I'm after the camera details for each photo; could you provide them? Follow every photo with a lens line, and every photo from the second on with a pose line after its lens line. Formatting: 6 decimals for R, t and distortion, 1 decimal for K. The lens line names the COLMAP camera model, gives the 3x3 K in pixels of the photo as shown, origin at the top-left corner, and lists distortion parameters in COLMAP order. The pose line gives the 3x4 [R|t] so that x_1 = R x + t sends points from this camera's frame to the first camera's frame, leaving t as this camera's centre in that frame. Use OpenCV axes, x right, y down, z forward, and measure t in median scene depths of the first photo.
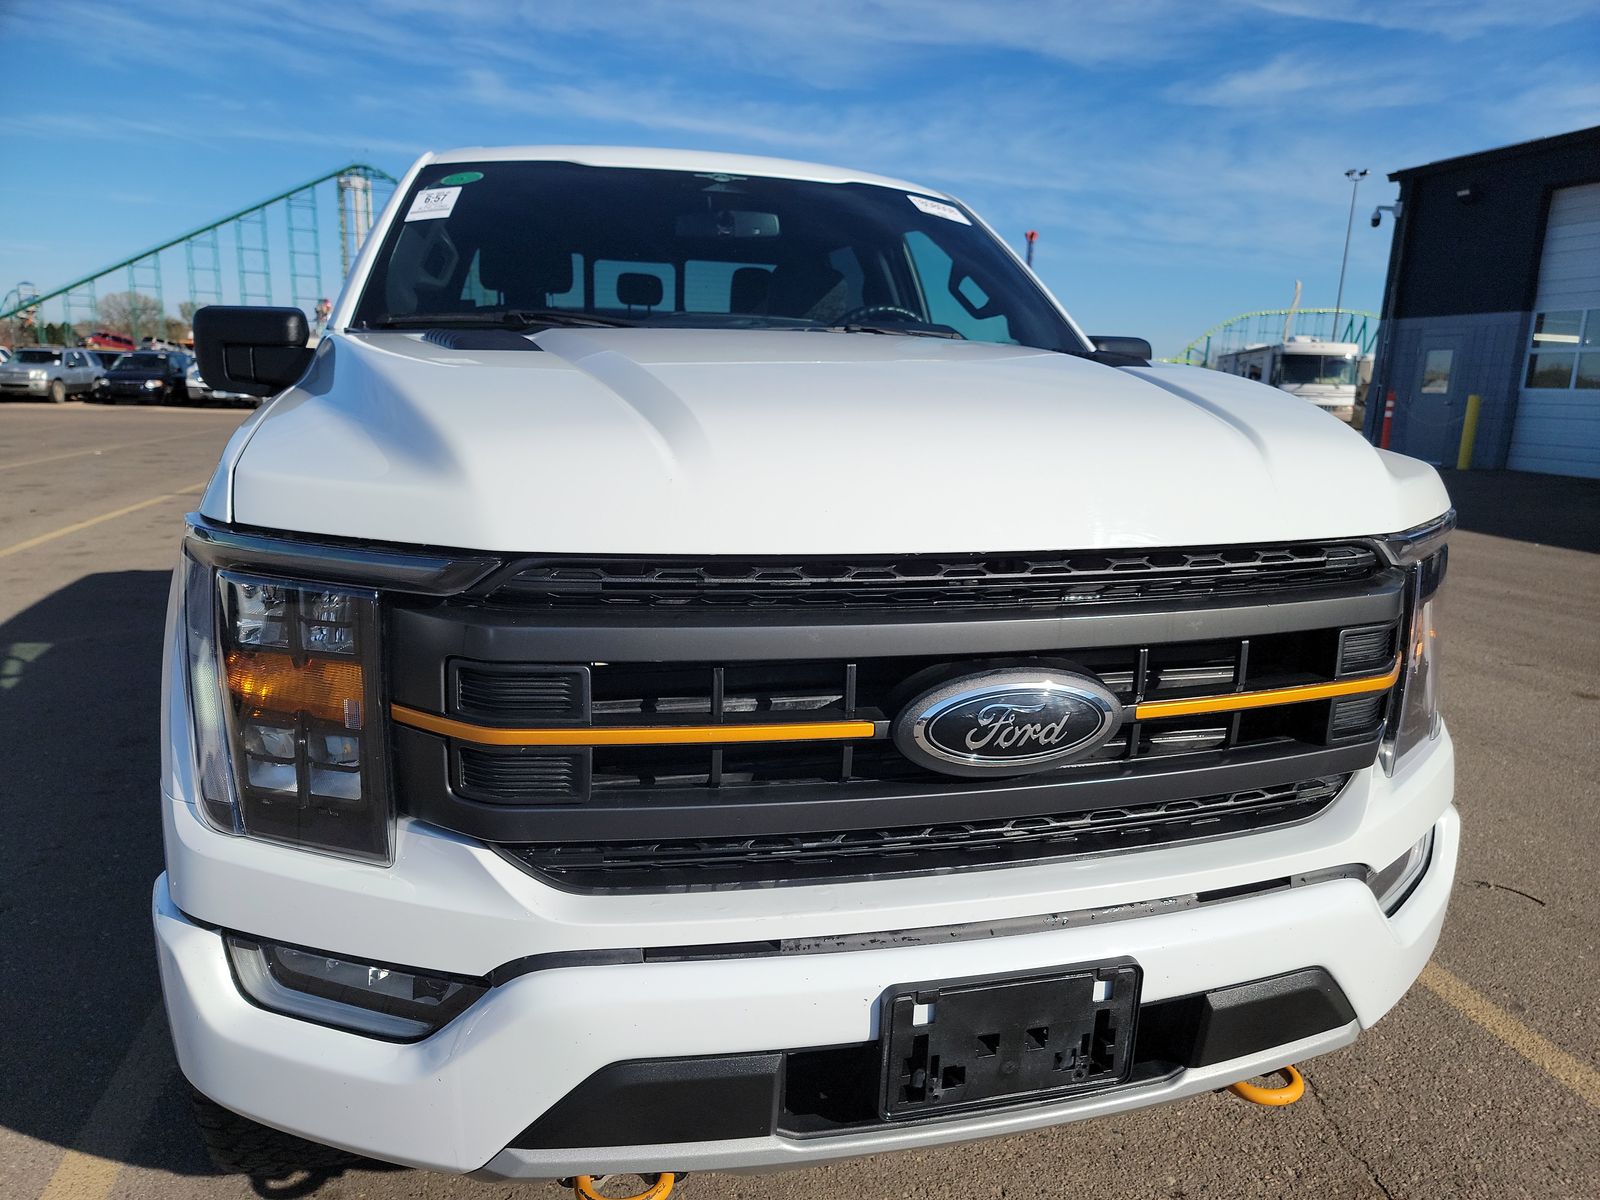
lens RADIAL K [[1139.8, 0, 808.4], [0, 1139.8, 607.4], [0, 0, 1]] dist [0.058145, -0.040021]
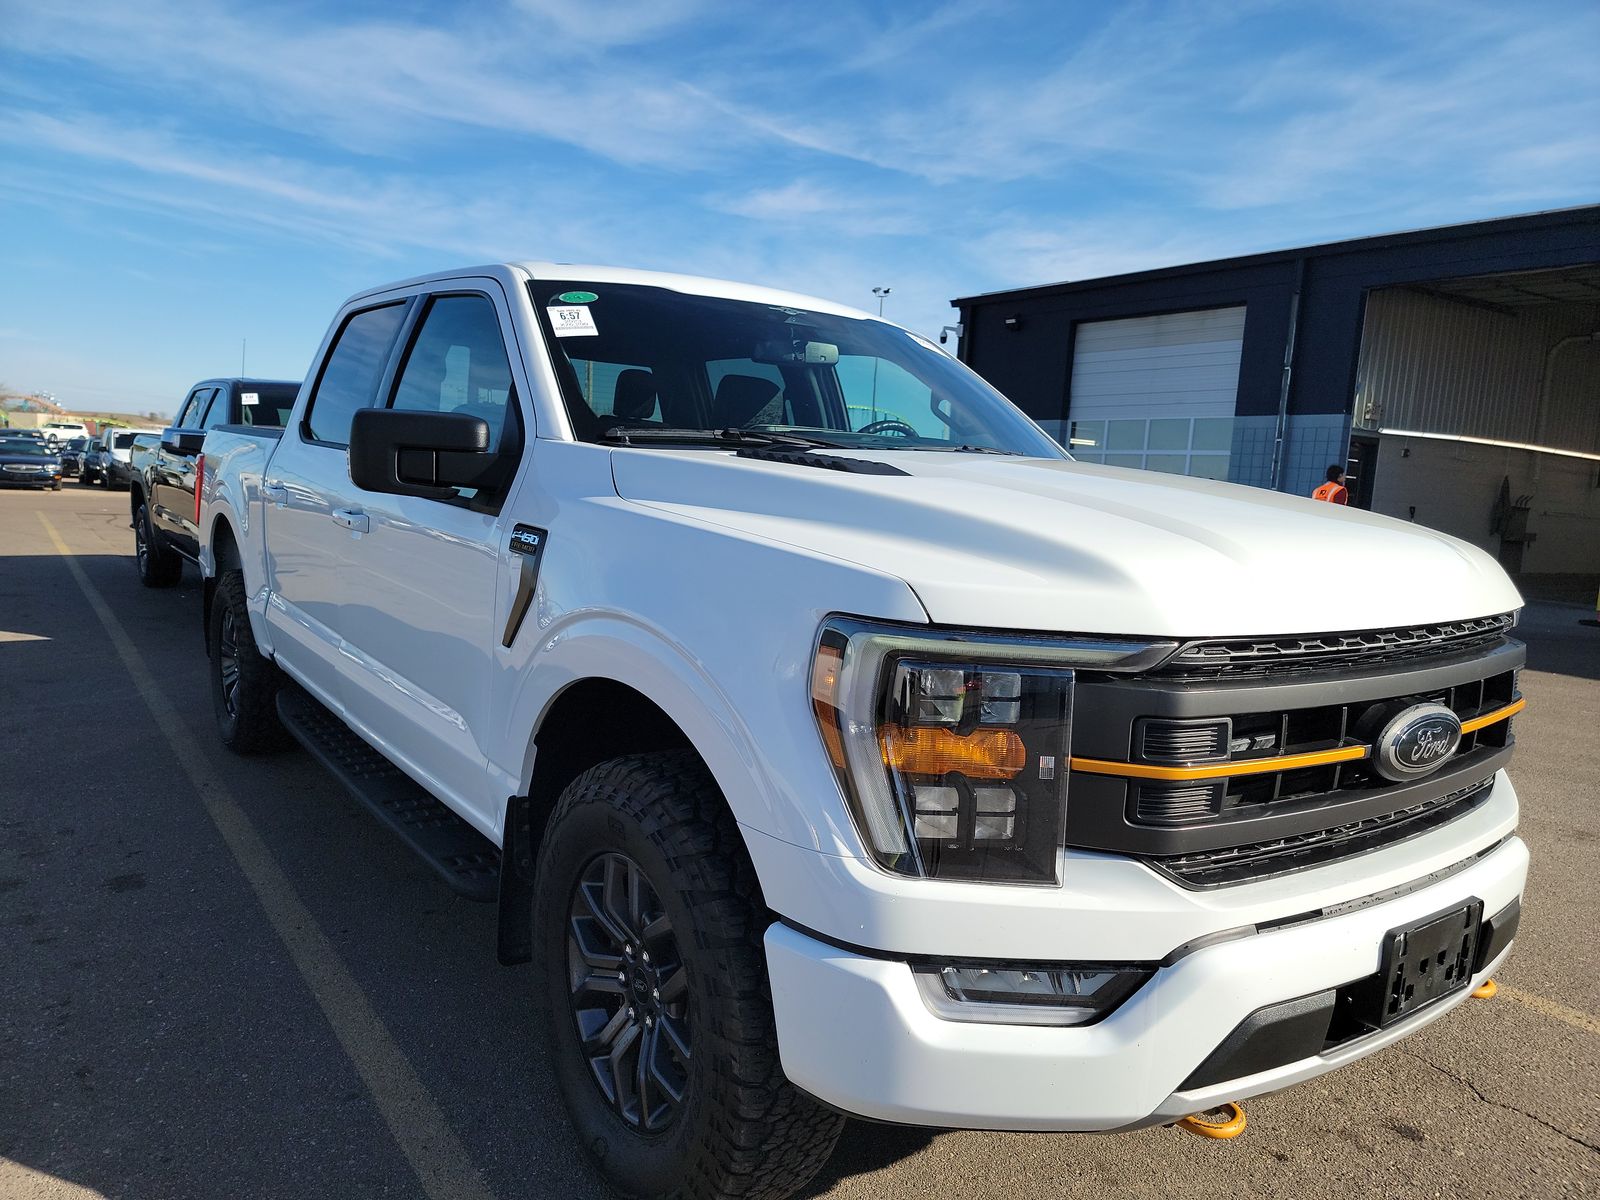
lens RADIAL K [[1139.8, 0, 814.4], [0, 1139.8, 602.6], [0, 0, 1]] dist [0.058145, -0.040021]
pose [[0.928552, -0.023992, 0.370427, -1.059903], [0.050547, 0.996786, -0.062145, -0.023792], [-0.367745, 0.076429, 0.926780, -0.100985]]
